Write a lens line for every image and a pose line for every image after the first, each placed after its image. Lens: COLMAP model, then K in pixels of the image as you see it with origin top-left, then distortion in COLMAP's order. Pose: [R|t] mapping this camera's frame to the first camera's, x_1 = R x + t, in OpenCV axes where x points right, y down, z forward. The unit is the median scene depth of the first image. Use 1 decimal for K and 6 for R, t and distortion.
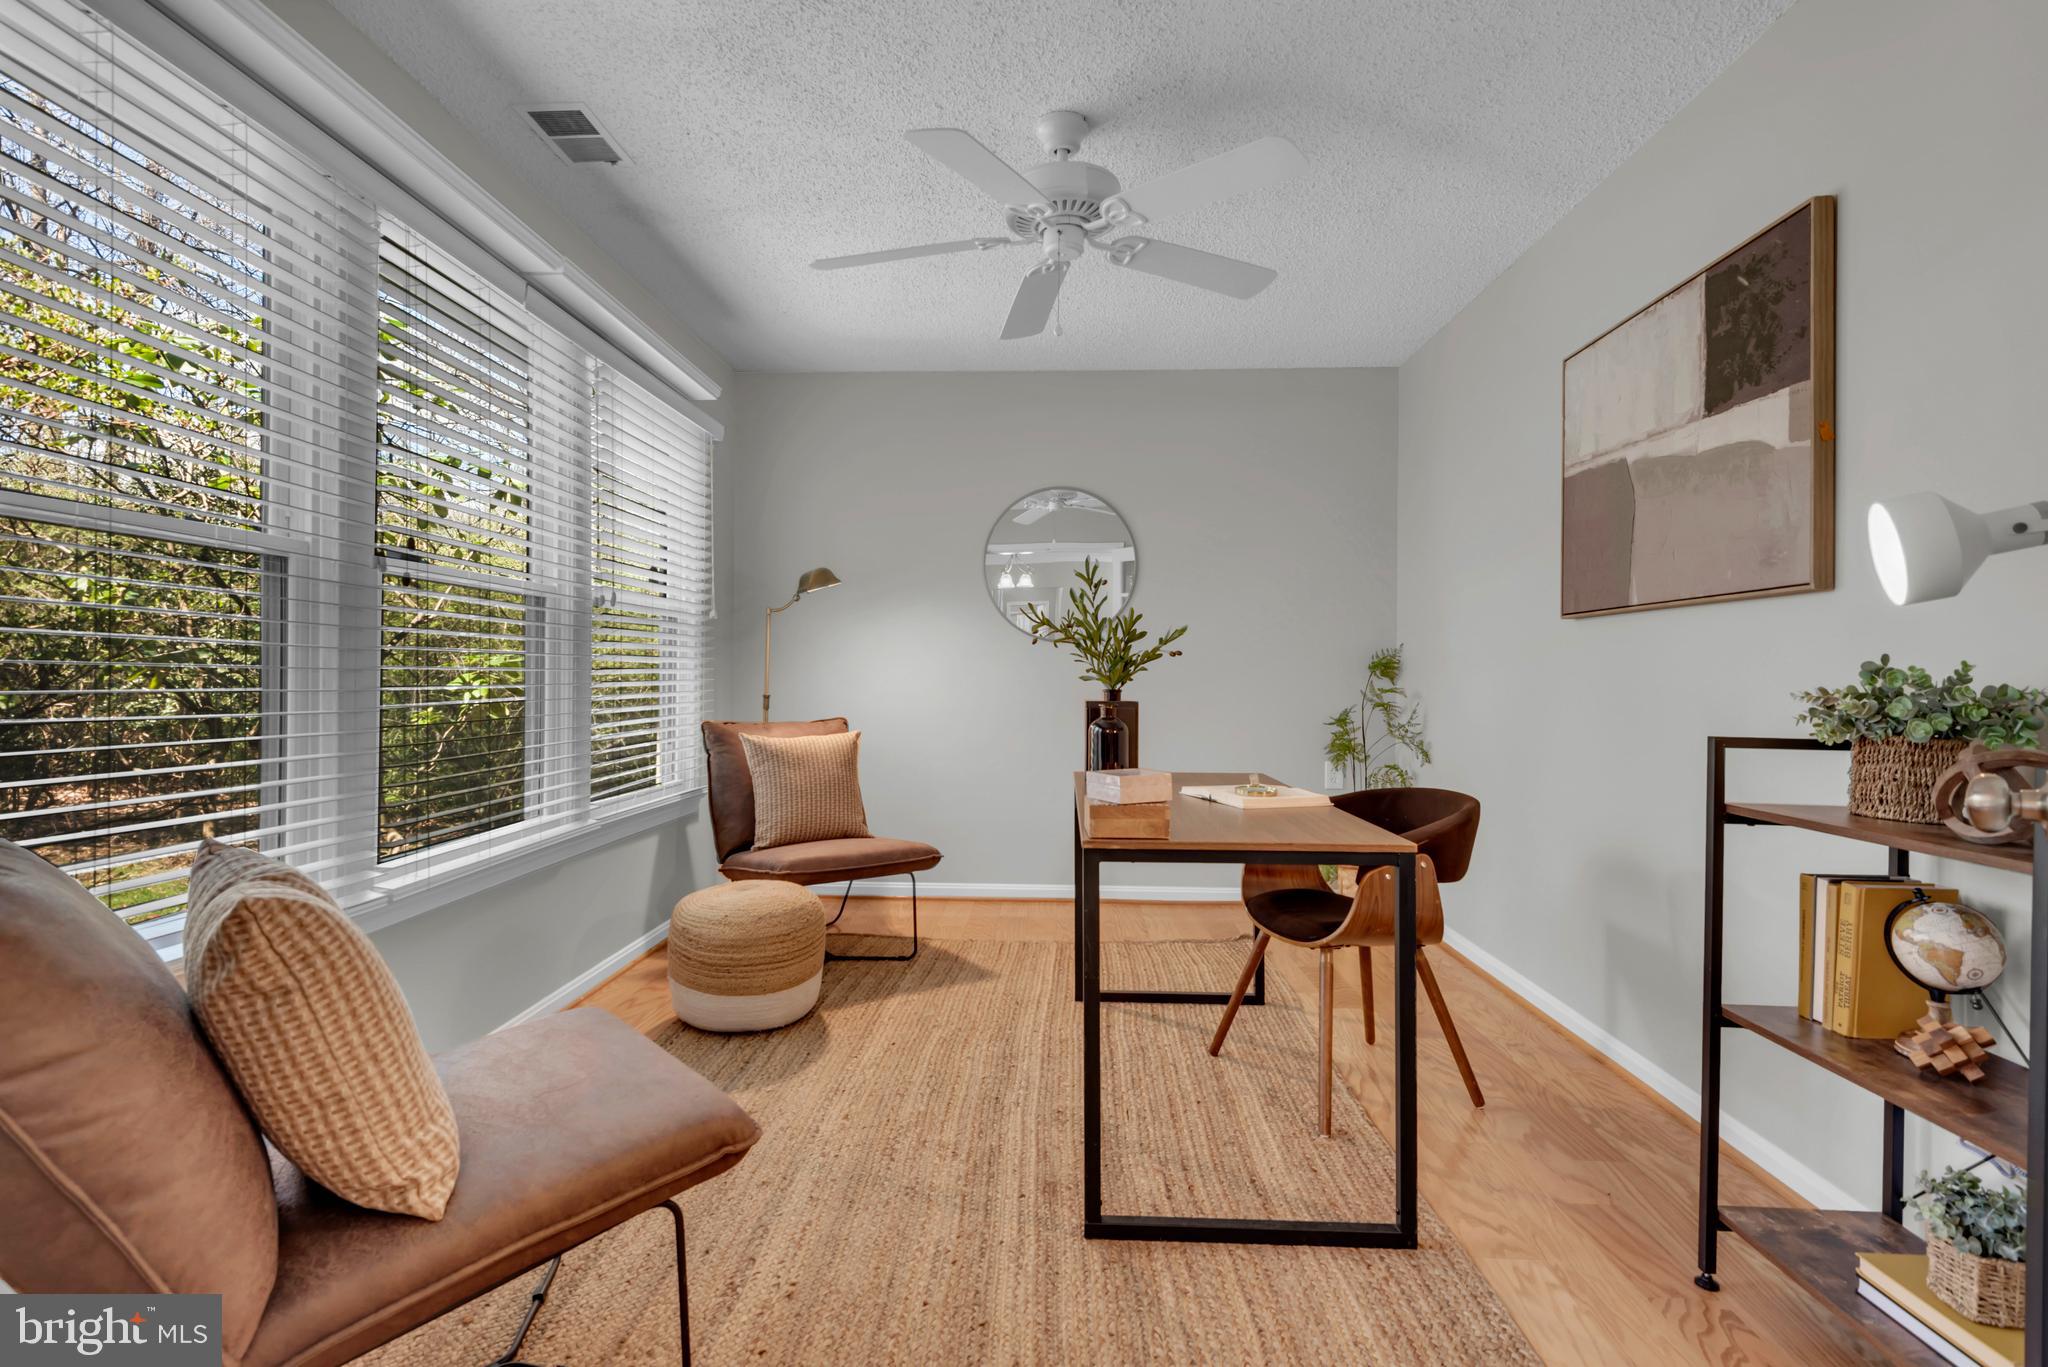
lens RADIAL K [[999.2, 0, 1024.0], [0, 999.2, 683.5], [0, 0, 1]] dist [0.028710, -0.027439]
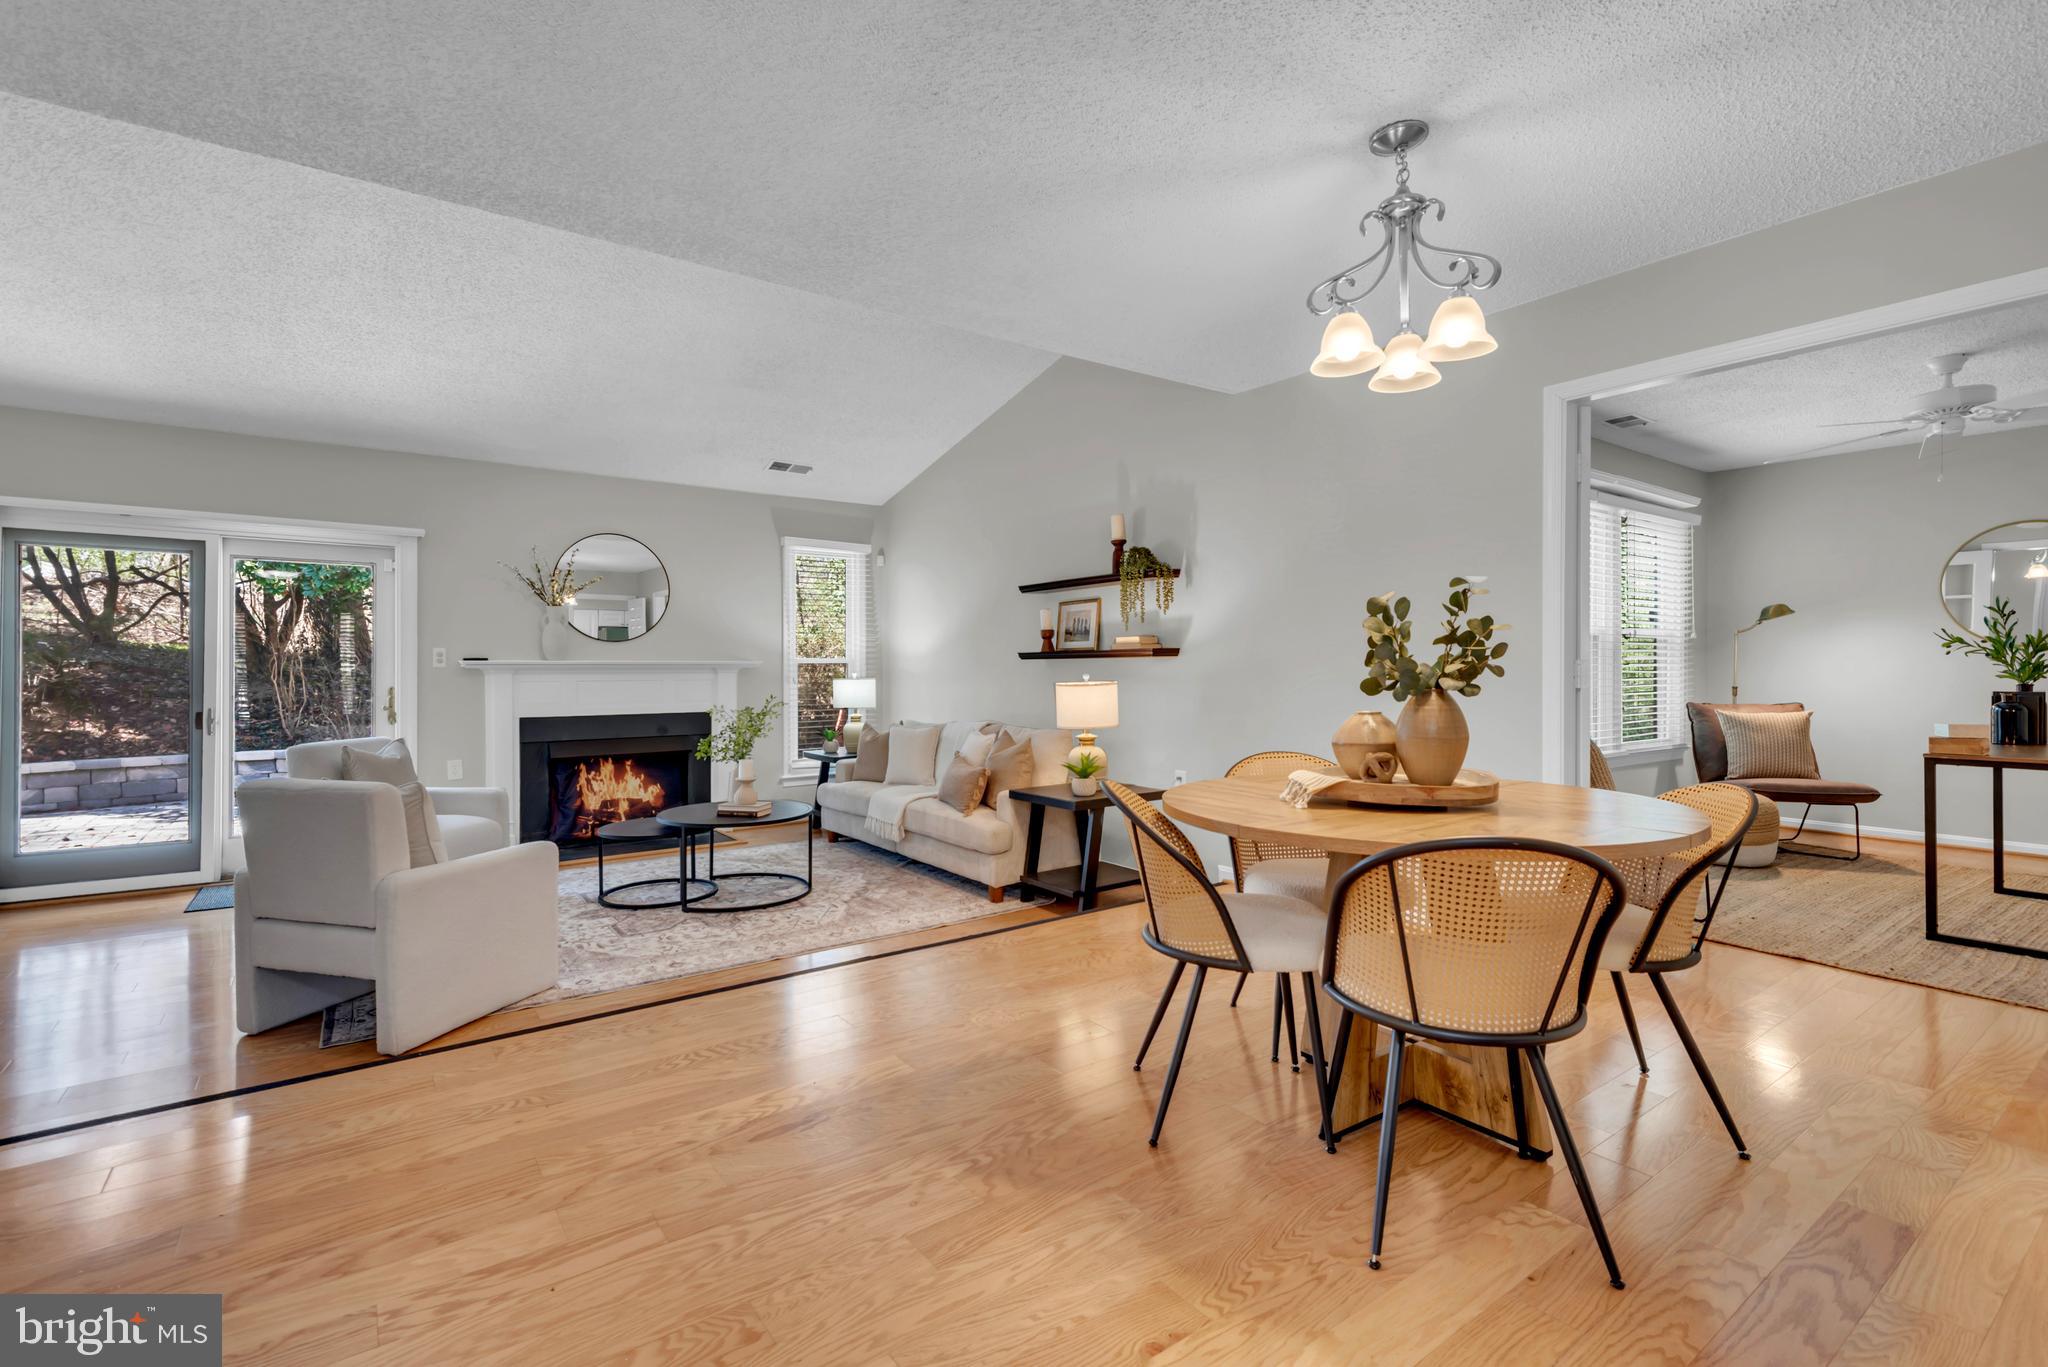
lens RADIAL K [[913.0, 0, 1018.1], [0, 913.0, 675.5], [0, 0, 1]] dist [0.037396, -0.019035]
pose [[0.621680, -0.002089, -0.783269, 0.299394], [-0.000400, 0.999995, -0.002985, -0.002769], [0.783271, 0.002169, 0.621676, -1.283564]]
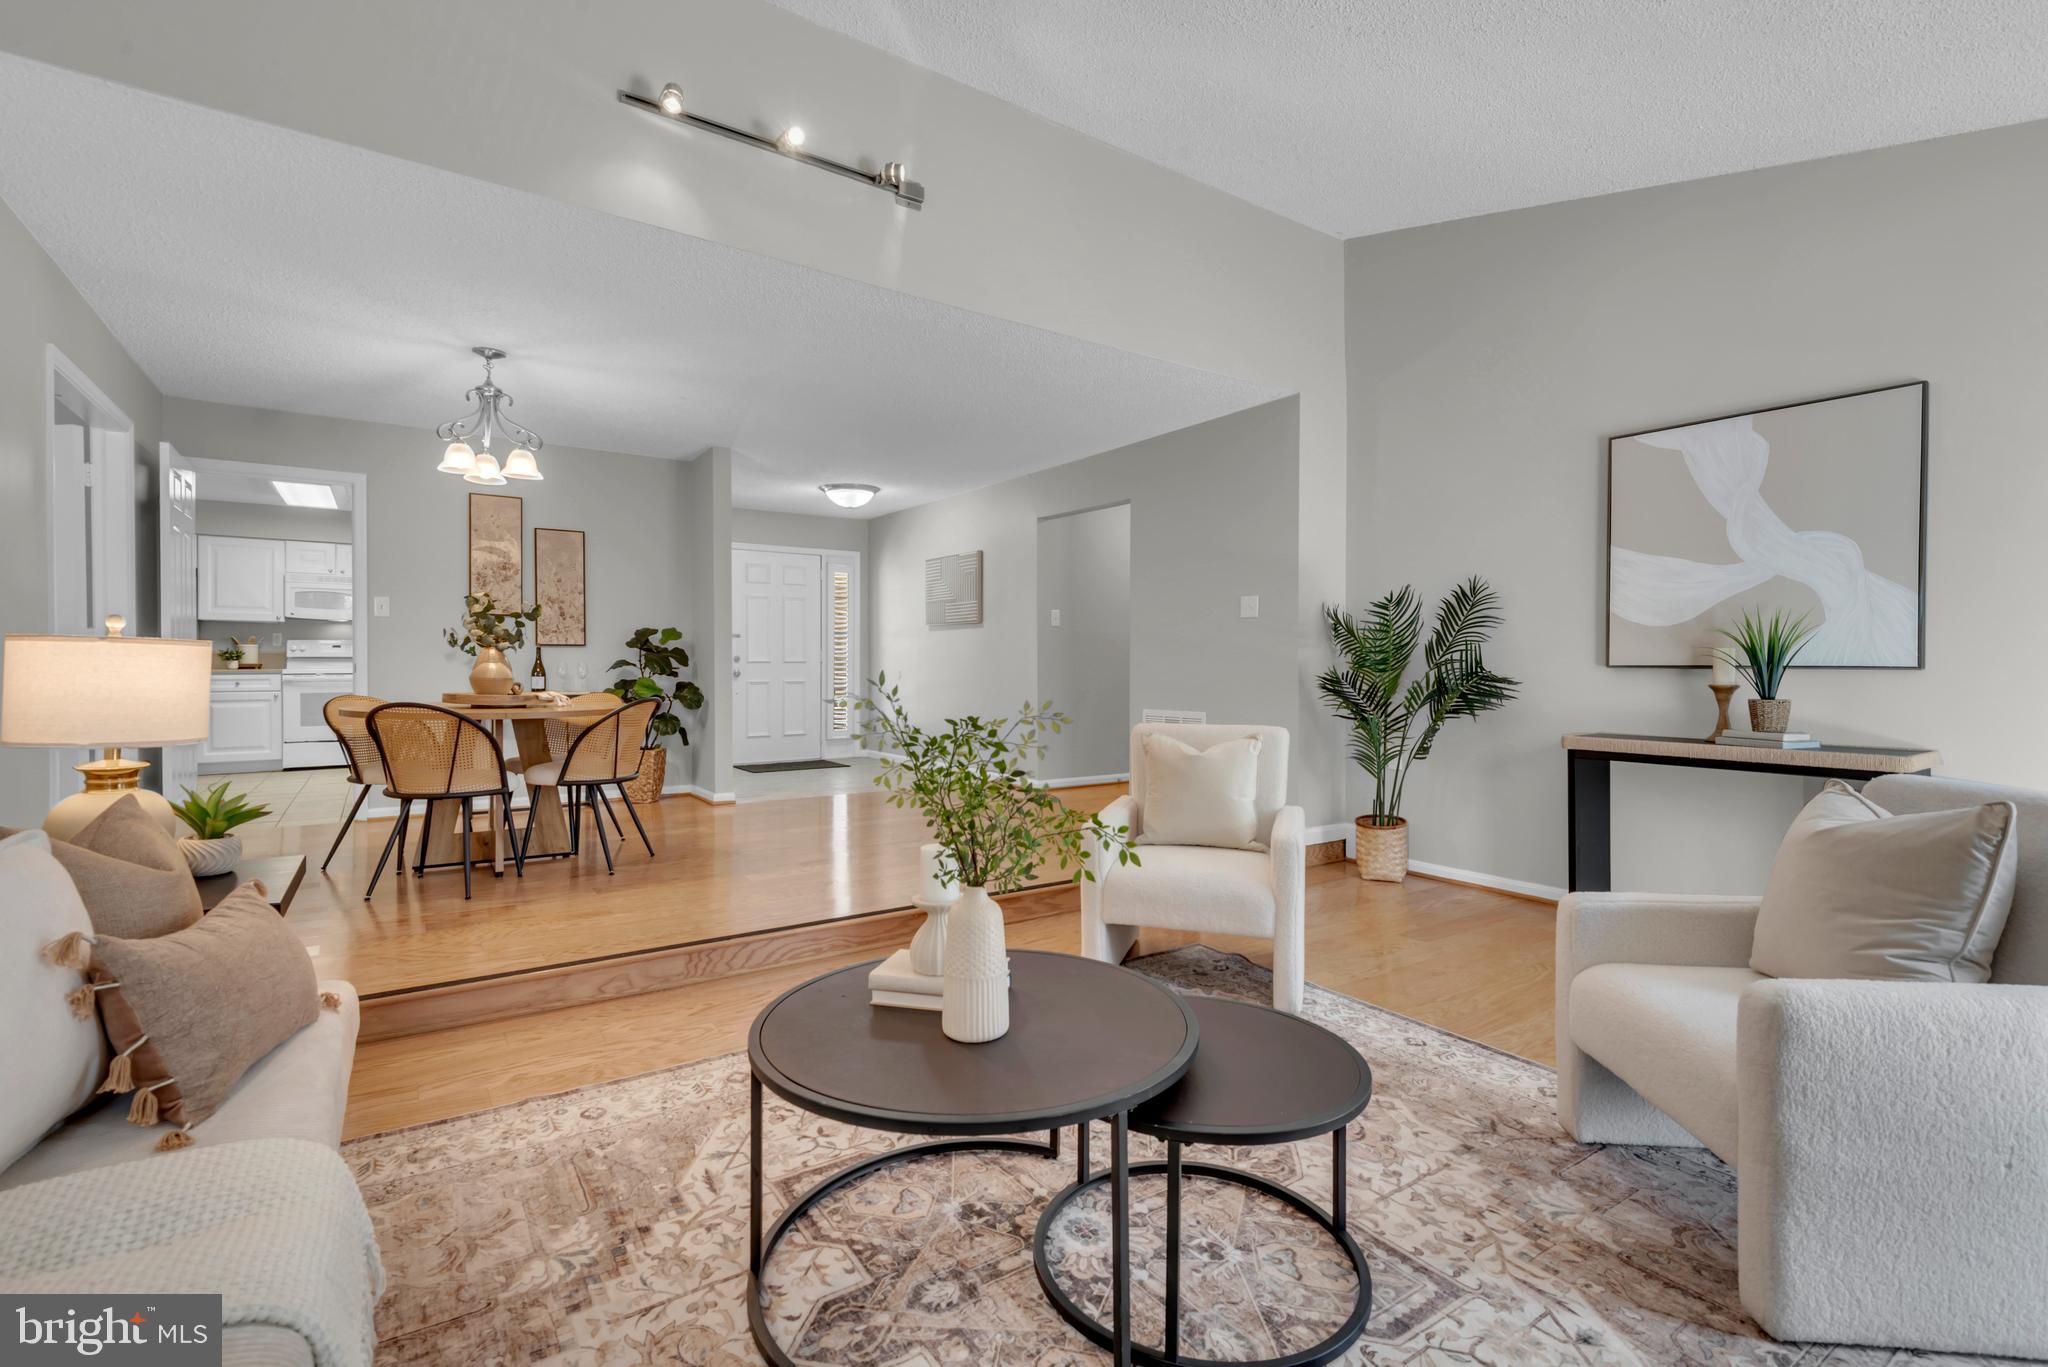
lens RADIAL K [[933.9, 0, 1016.8], [0, 933.9, 660.2], [0, 0, 1]] dist [0.042679, -0.020287]
pose [[-0.595618, -0.004578, 0.803255, -2.180735], [-0.001168, 0.999988, 0.004833, 0.022061], [-0.803267, 0.001941, -0.595616, -0.151650]]
